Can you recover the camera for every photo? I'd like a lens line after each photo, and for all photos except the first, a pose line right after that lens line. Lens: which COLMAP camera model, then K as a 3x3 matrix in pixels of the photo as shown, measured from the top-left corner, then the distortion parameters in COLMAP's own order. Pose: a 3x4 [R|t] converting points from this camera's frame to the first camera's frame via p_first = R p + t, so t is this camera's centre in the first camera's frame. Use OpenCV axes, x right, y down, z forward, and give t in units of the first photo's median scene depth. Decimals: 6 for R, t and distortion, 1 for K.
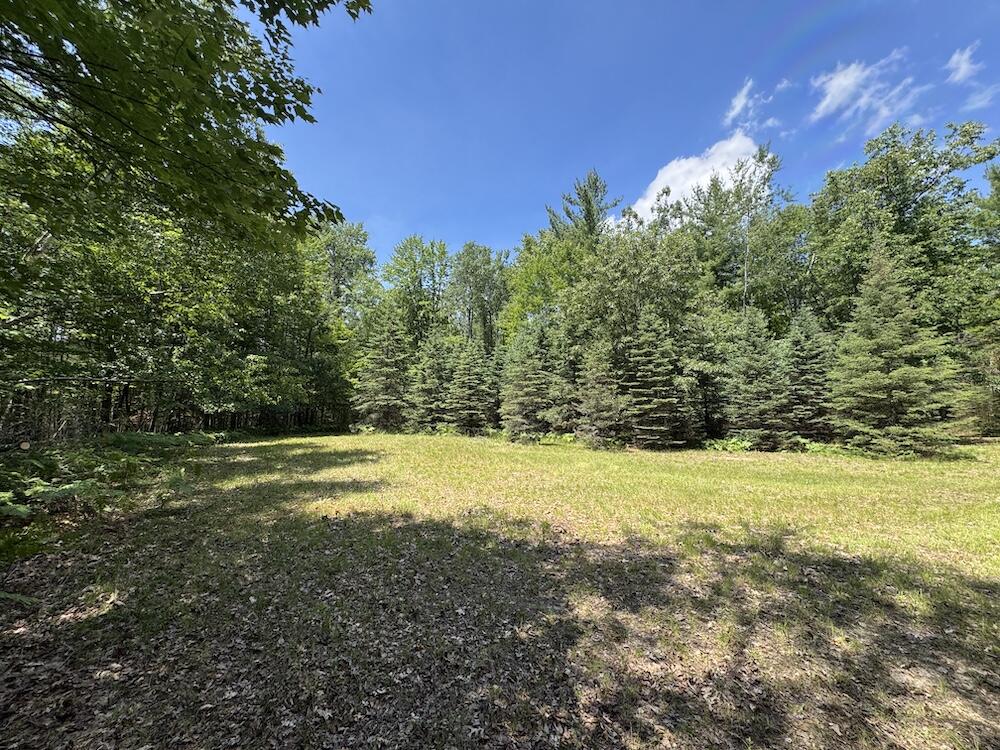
lens RADIAL K [[402.2, 0, 500.1], [0, 402.2, 375.4], [0, 0, 1]] dist [0.011129, -0.000576]
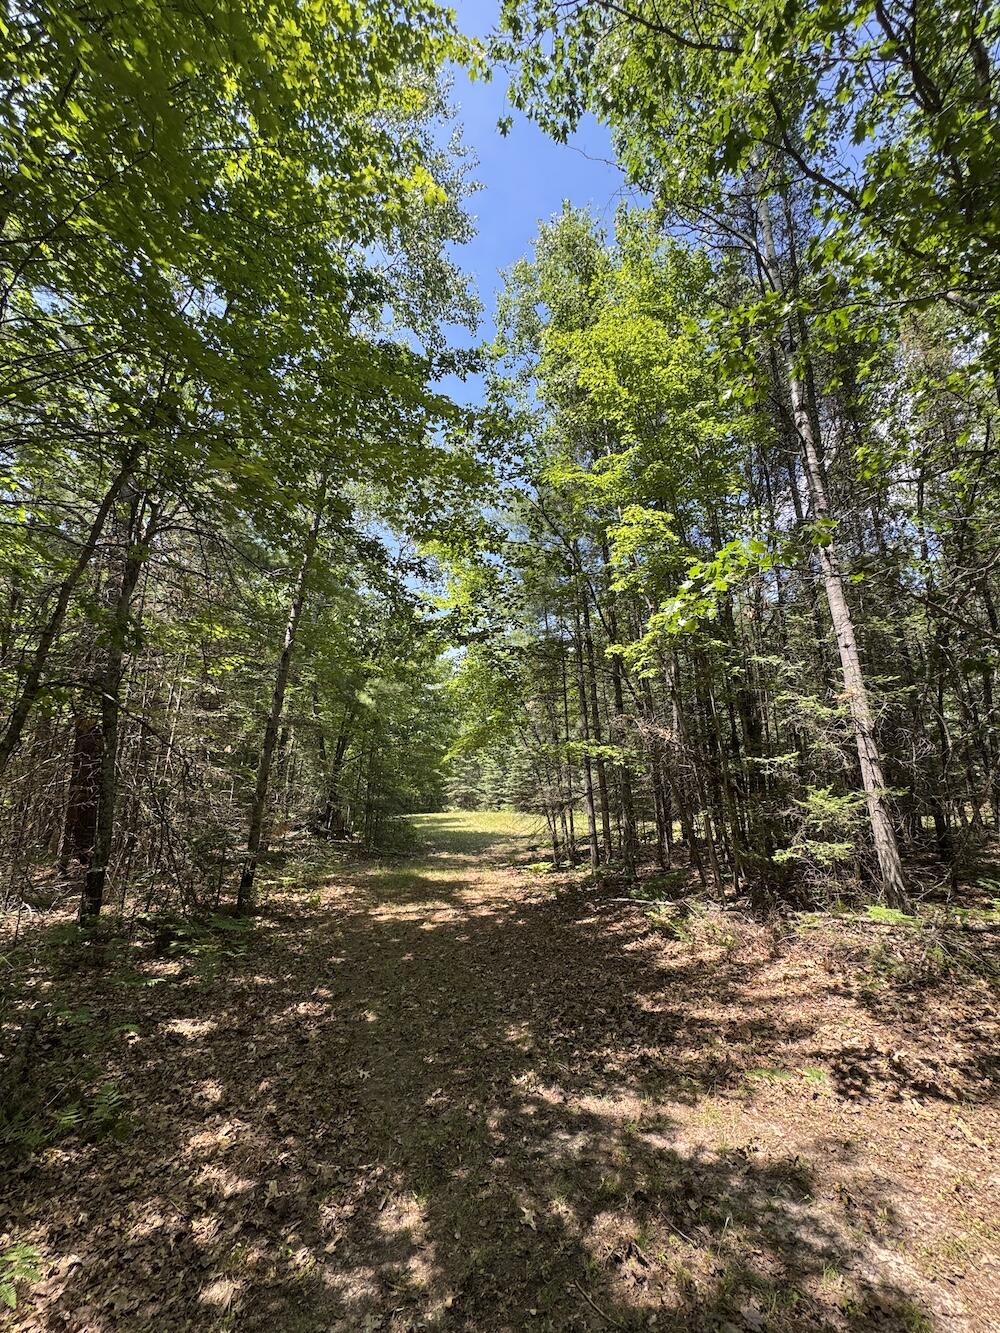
lens RADIAL K [[536.2, 0, 500.0], [0, 536.2, 665.4], [0, 0, 1]] dist [0.011129, -0.000576]
pose [[0.975920, -0.059501, -0.209856, 0.032706], [0.032063, 0.990757, -0.131806, -0.014407], [0.215759, 0.121903, 0.968807, -0.109585]]
